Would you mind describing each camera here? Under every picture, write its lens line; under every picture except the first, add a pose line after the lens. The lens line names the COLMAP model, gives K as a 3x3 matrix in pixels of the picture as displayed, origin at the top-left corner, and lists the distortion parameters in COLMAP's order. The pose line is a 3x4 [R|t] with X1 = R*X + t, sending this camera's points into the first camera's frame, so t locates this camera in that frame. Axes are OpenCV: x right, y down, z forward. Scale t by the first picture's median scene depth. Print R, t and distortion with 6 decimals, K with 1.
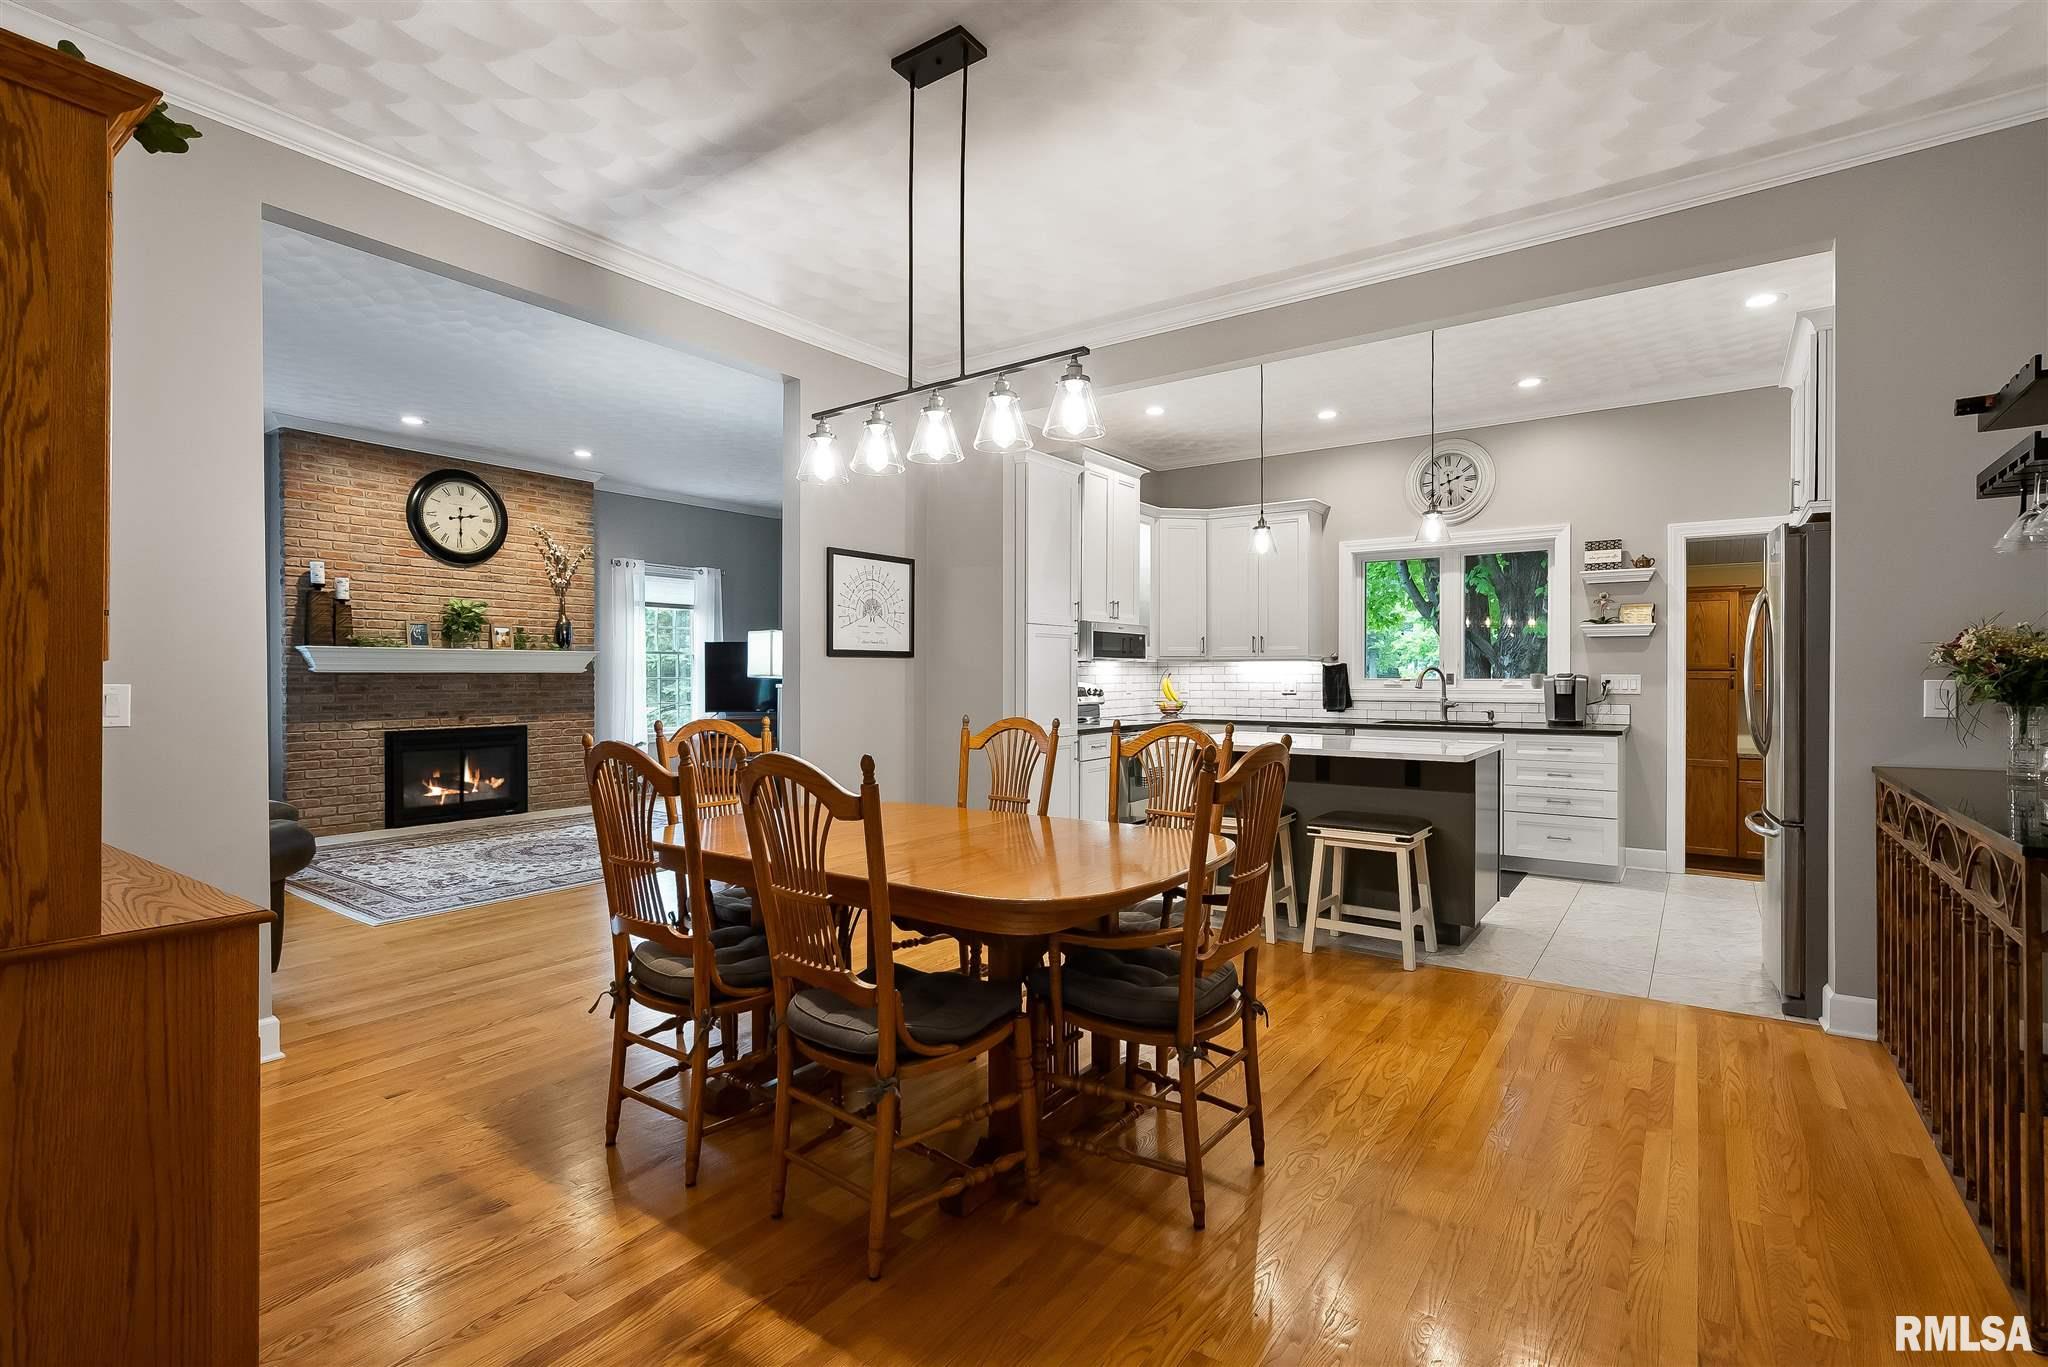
lens RADIAL K [[958.5, 0, 1033.1], [0, 958.5, 679.1], [0, 0, 1]] dist [0.000502, 0.000446]
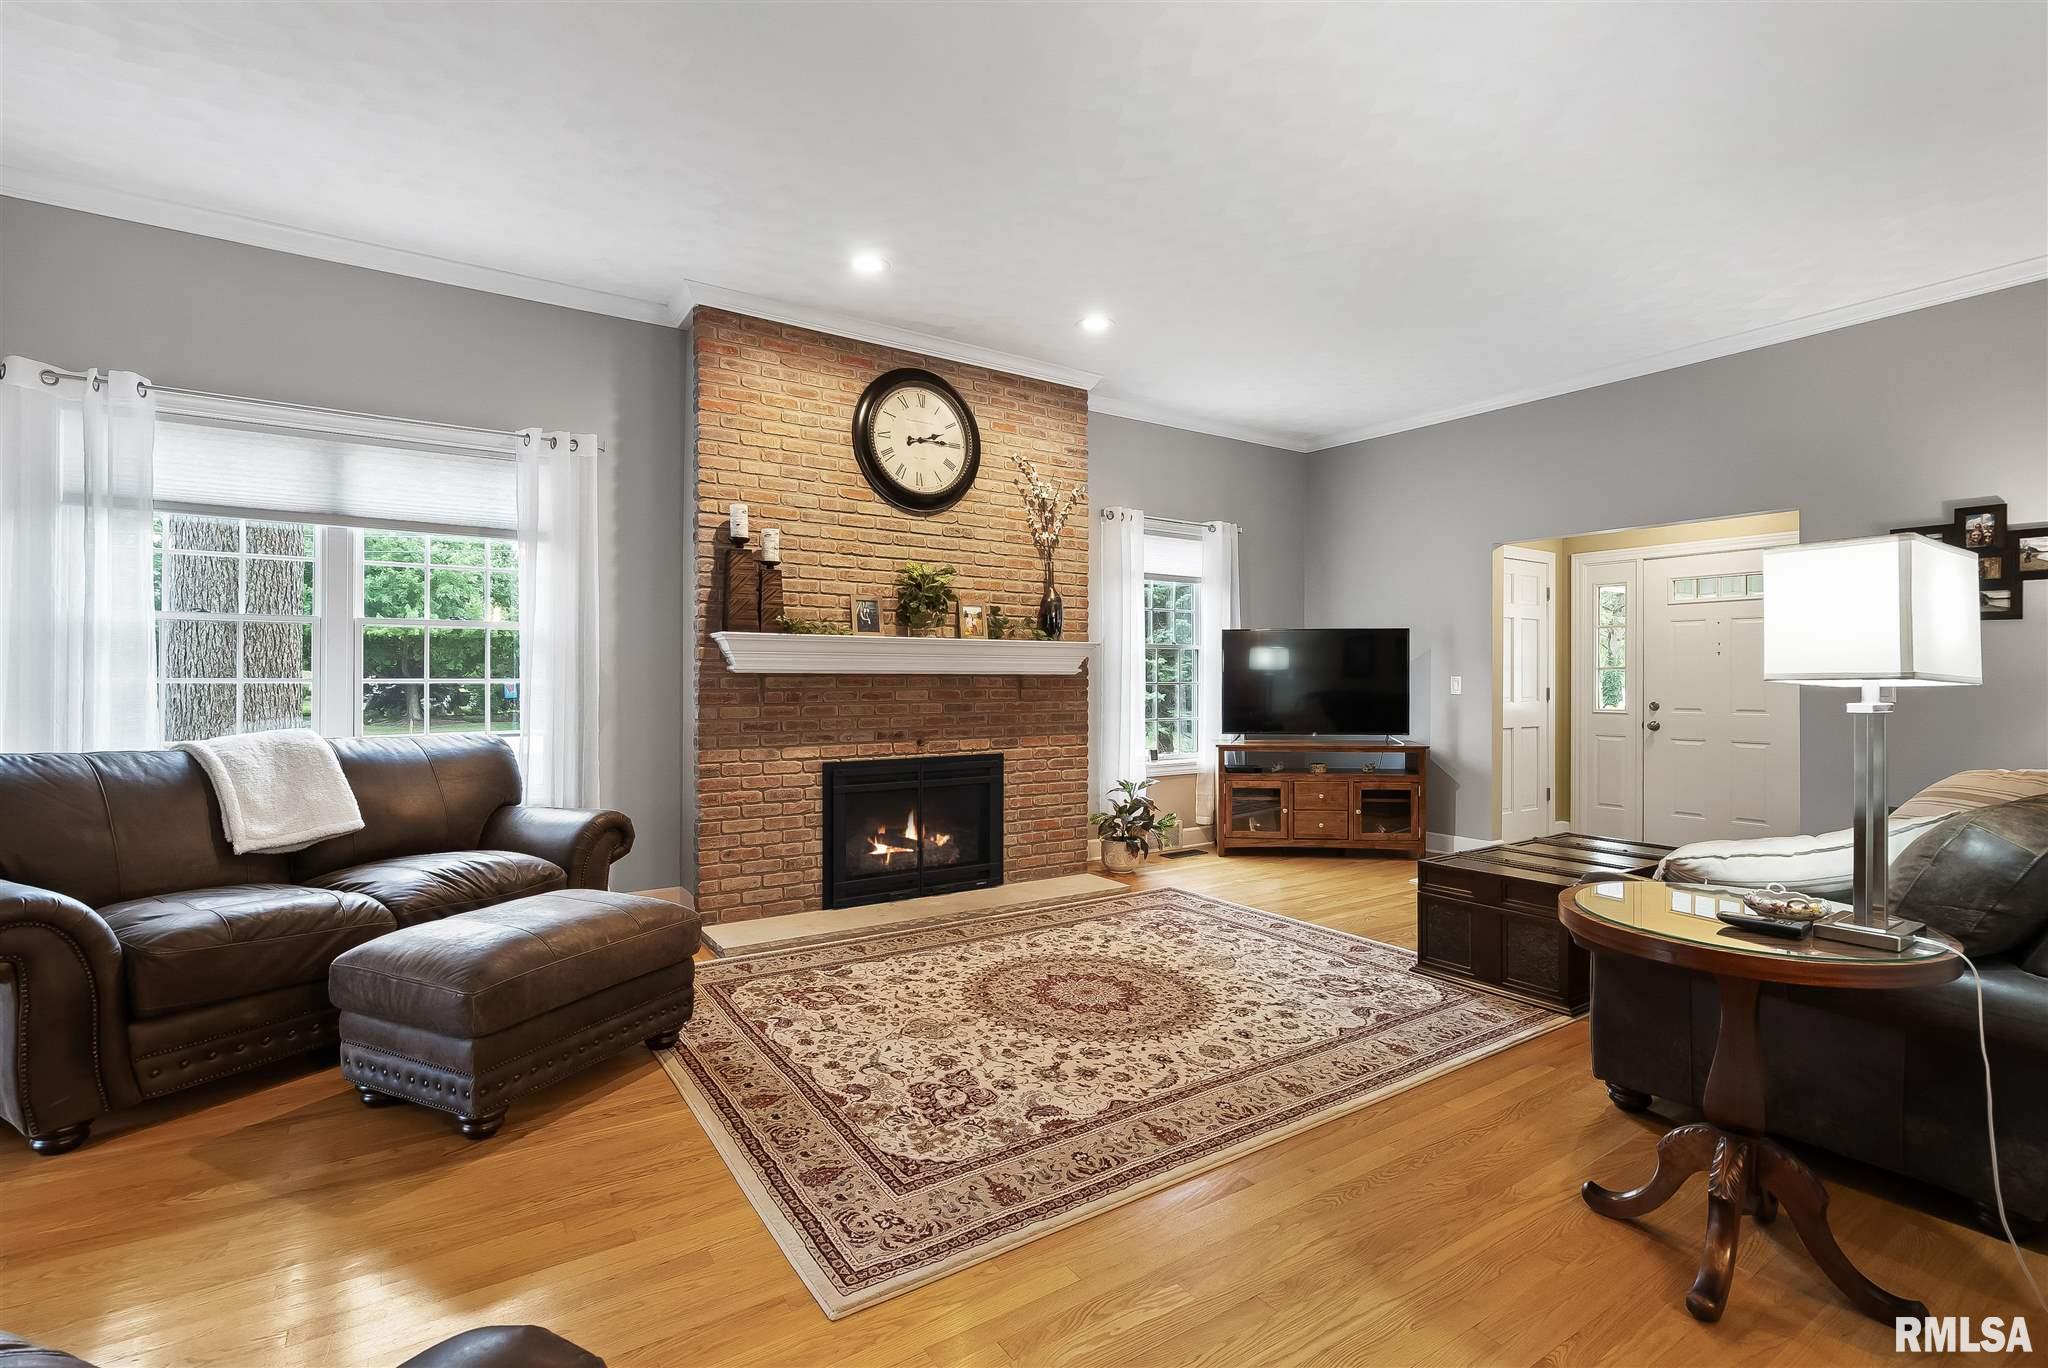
lens RADIAL K [[958.5, 0, 1029.0], [0, 958.5, 679.1], [0, 0, 1]] dist [0.000502, 0.000446]
pose [[0.934995, 0.002670, -0.354650, -0.293552], [-0.004910, 0.999973, -0.005417, 0.000060], [0.354626, 0.006806, 0.934983, 0.409942]]
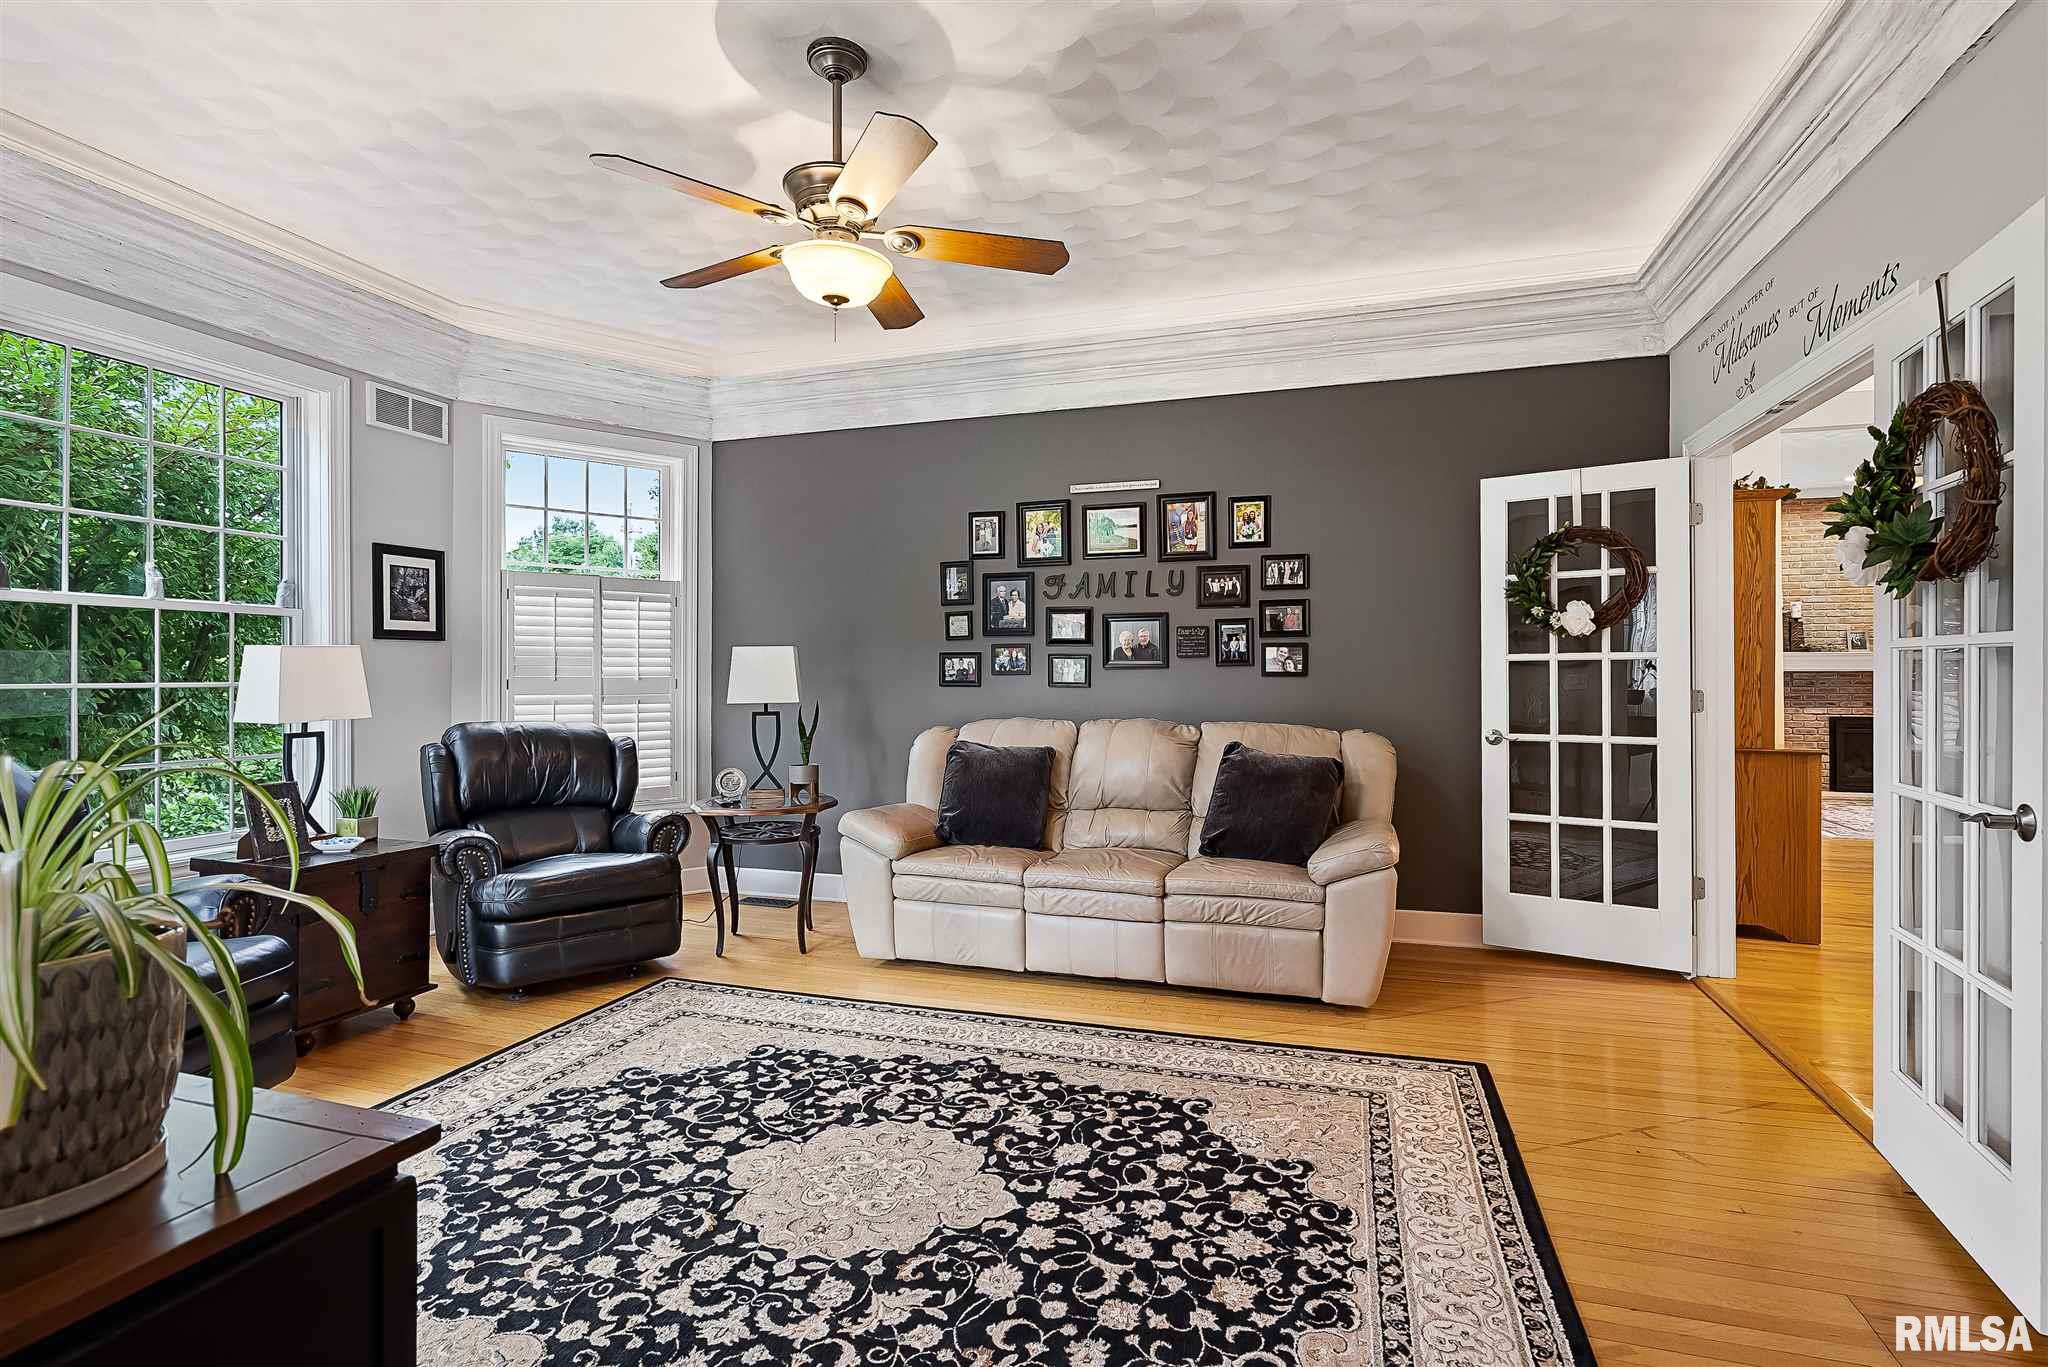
lens RADIAL K [[958.5, 0, 1042.8], [0, 958.5, 674.5], [0, 0, 1]] dist [0.000502, 0.000446]
pose [[0.302349, -0.005176, -0.953183, 0.233429], [-0.000427, 0.999984, -0.005565, 0.004972], [0.953197, 0.002089, 0.302342, -0.396631]]
